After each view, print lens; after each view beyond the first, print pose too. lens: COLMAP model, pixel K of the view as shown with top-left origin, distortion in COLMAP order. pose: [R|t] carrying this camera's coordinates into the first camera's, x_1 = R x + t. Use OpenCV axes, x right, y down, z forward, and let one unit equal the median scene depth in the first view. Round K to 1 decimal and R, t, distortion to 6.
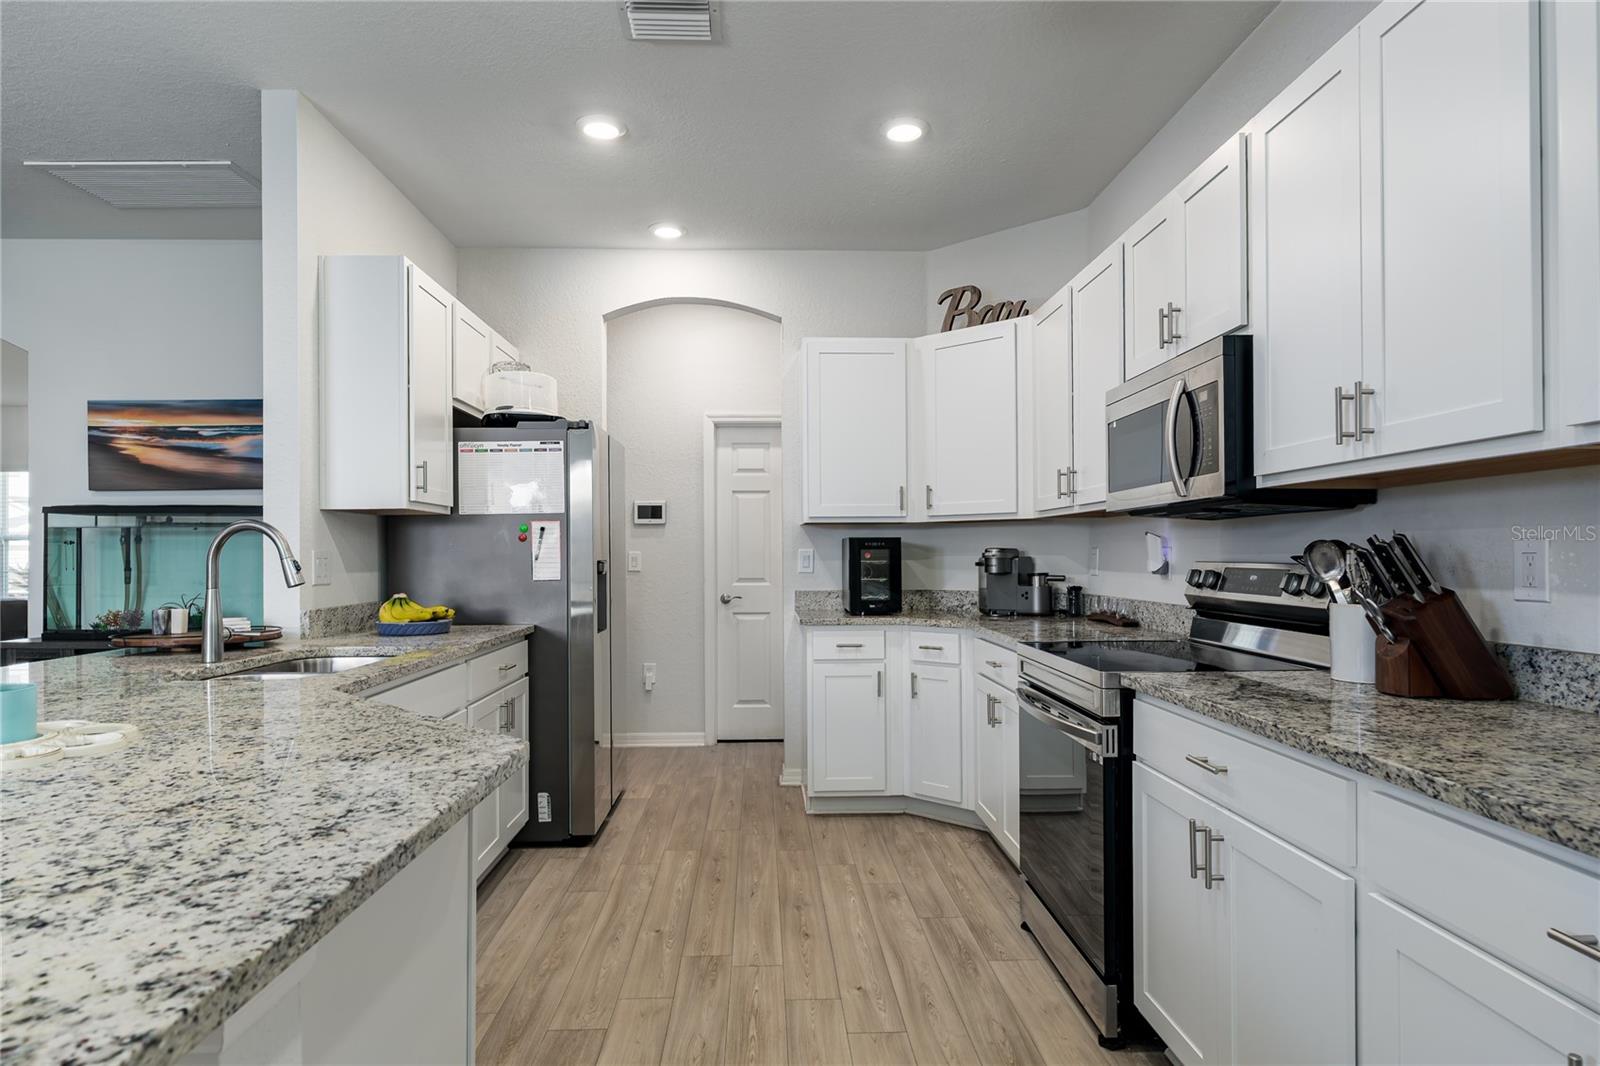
lens RADIAL K [[896.2, 0, 797.7], [0, 896.2, 539.4], [0, 0, 1]] dist [0.003684, -0.000868]
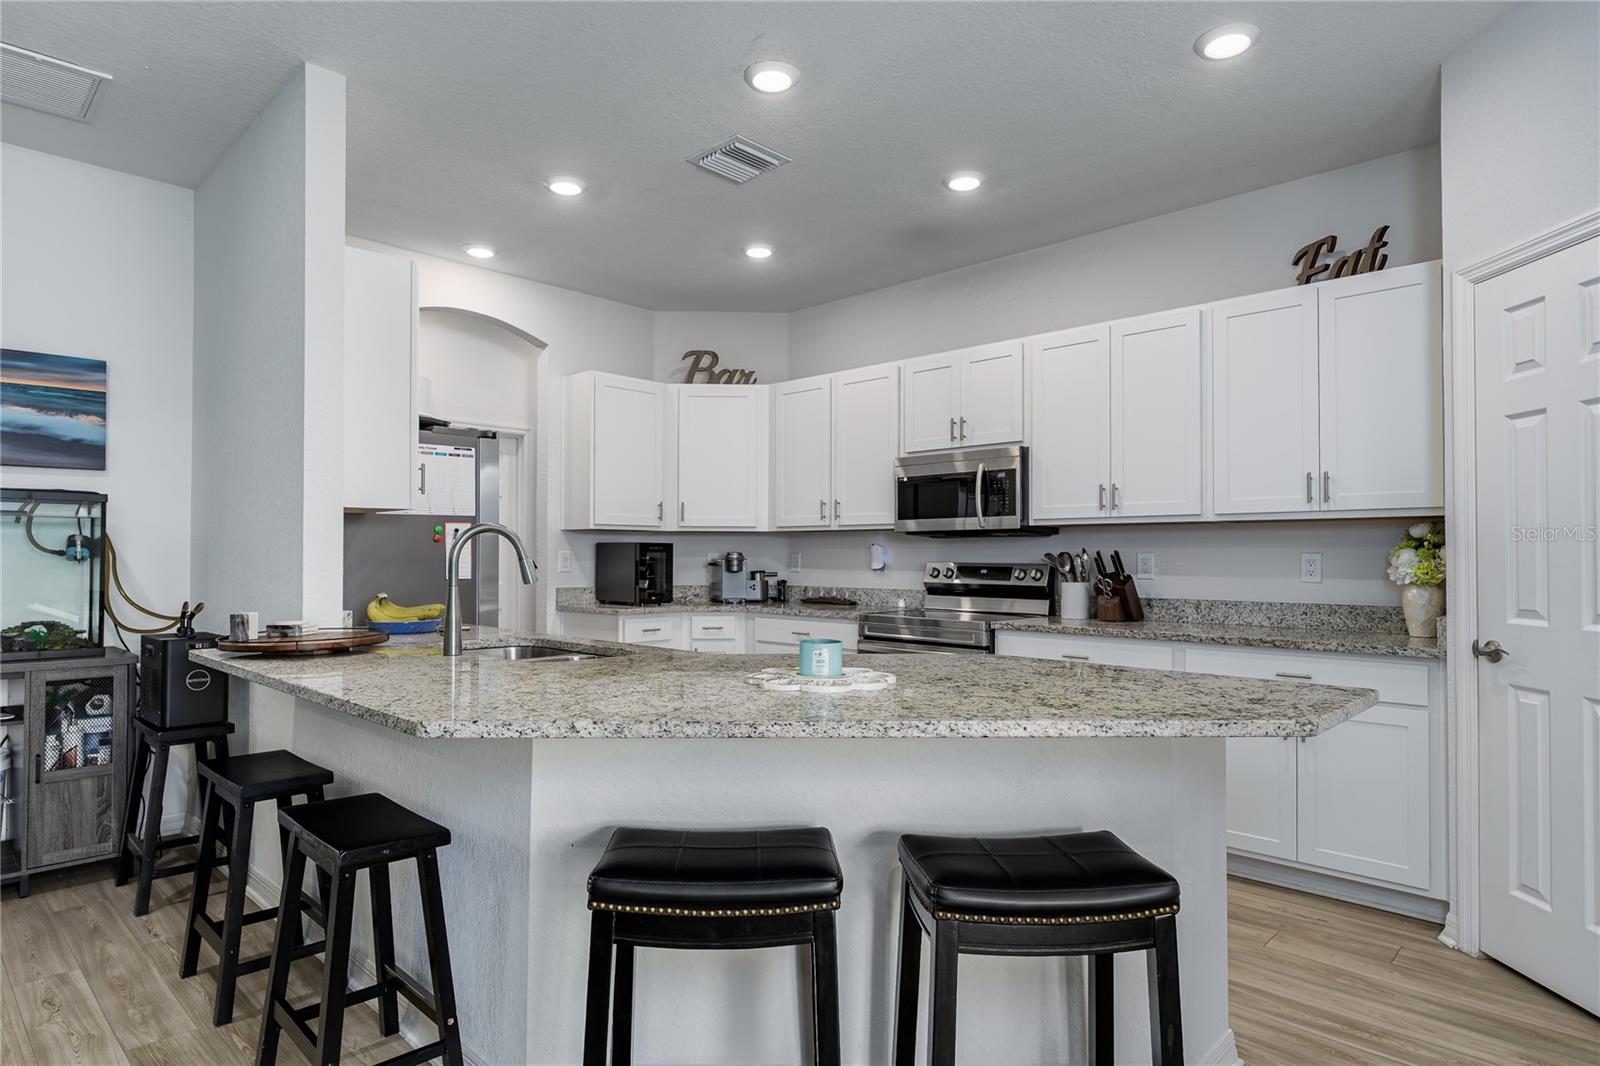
lens RADIAL K [[896.2, 0, 800.0], [0, 896.2, 546.5], [0, 0, 1]] dist [0.003684, -0.000868]
pose [[0.717906, 0.014581, 0.695987, -0.647849], [-0.018923, 0.999820, -0.001427, 0.001001], [-0.695883, -0.012146, 0.718053, -0.034164]]
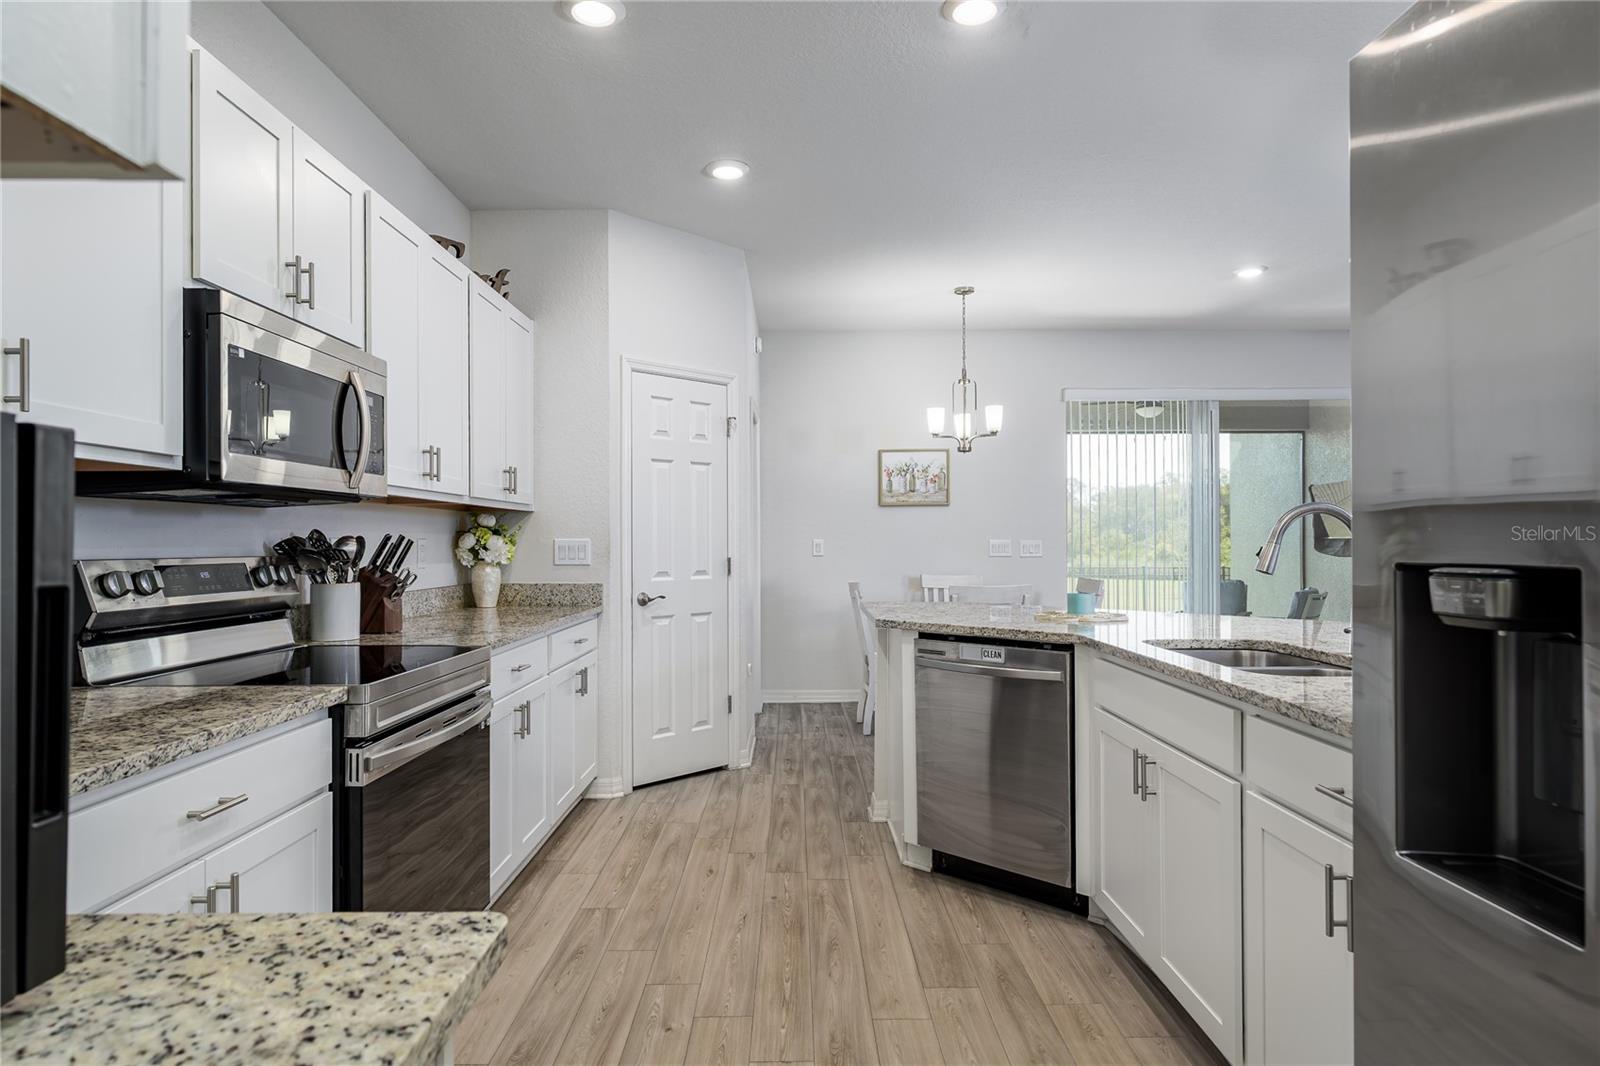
lens RADIAL K [[896.2, 0, 803.3], [0, 896.2, 537.8], [0, 0, 1]] dist [0.003684, -0.000868]
pose [[-0.999493, 0.006765, 0.031124, -0.058804], [0.006059, 0.999724, -0.022714, 0.018504], [-0.031269, -0.022514, -0.999257, 1.151556]]
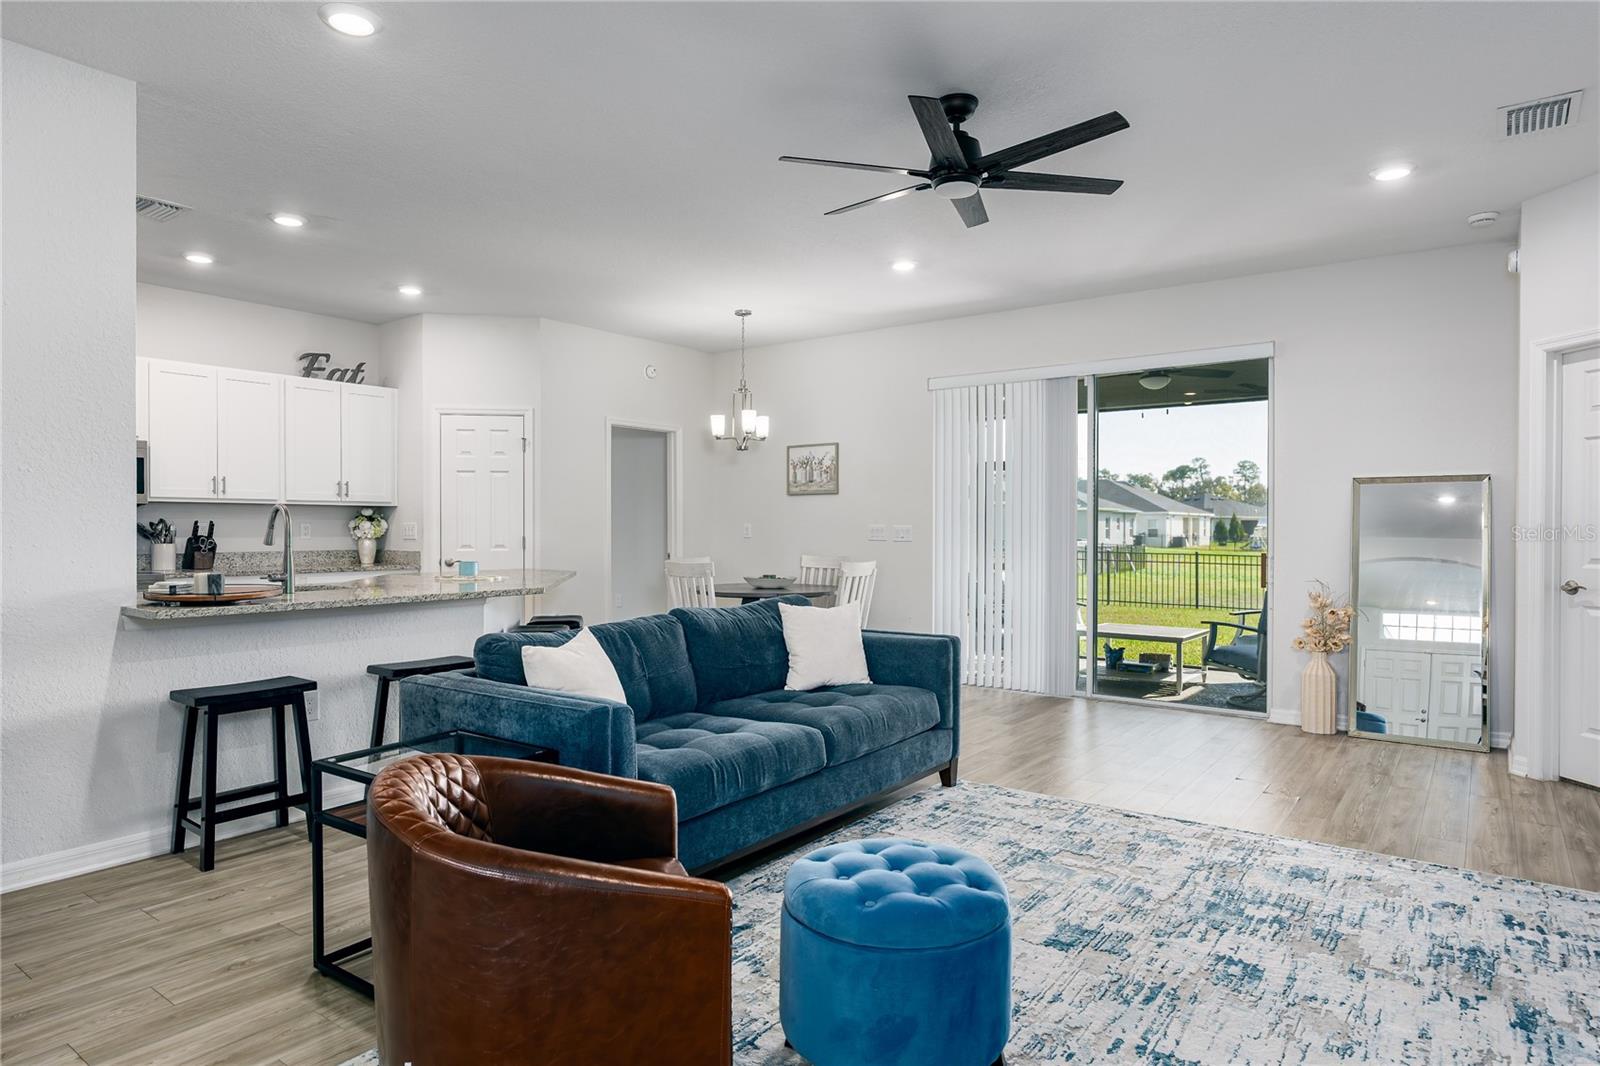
lens RADIAL K [[896.2, 0, 797.3], [0, 896.2, 531.7], [0, 0, 1]] dist [0.003684, -0.000868]
pose [[-0.780255, -0.000699, 0.625461, -1.370931], [-0.009335, 0.999901, -0.010528, 0.021378], [-0.625392, -0.014053, -0.780184, 0.973864]]
